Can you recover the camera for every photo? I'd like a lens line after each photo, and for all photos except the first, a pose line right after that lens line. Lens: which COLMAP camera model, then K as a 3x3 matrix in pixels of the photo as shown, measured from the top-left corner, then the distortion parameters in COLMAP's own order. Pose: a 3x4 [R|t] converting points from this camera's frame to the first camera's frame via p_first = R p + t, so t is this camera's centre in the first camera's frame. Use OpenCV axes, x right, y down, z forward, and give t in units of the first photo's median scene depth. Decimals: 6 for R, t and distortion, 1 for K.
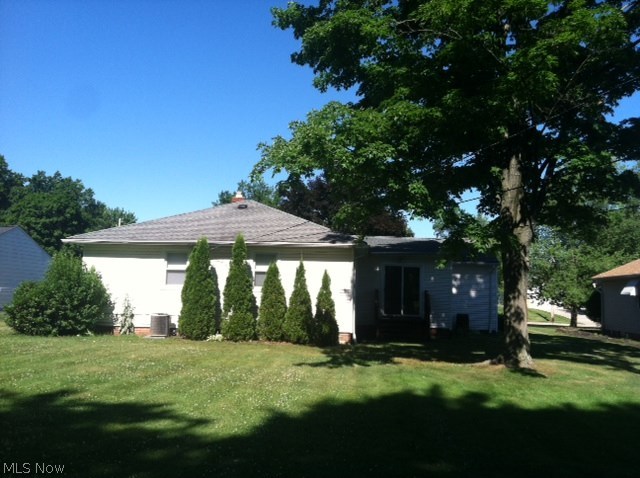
lens RADIAL K [[576.2, 0, 320.0], [0, 576.2, 239.0], [0, 0, 1]] dist [0.117817, -0.258451]
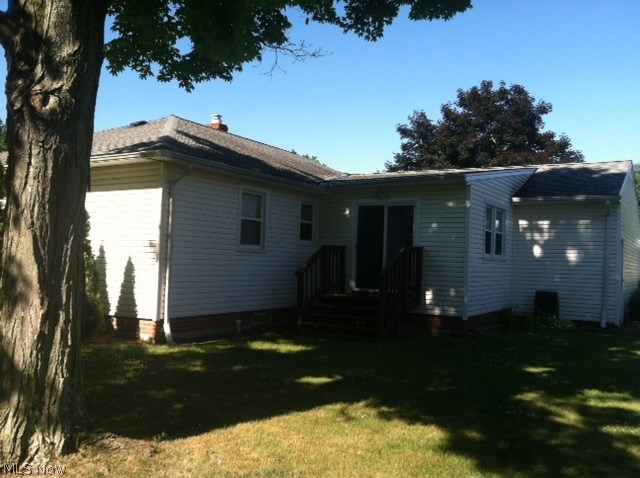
lens RADIAL K [[576.2, 0, 320.0], [0, 576.2, 239.0], [0, 0, 1]] dist [0.117817, -0.258451]
pose [[0.911285, -0.011132, -0.411625, 0.319185], [0.031098, 0.998640, 0.041839, 0.054805], [0.410599, -0.050928, 0.910393, 0.457354]]
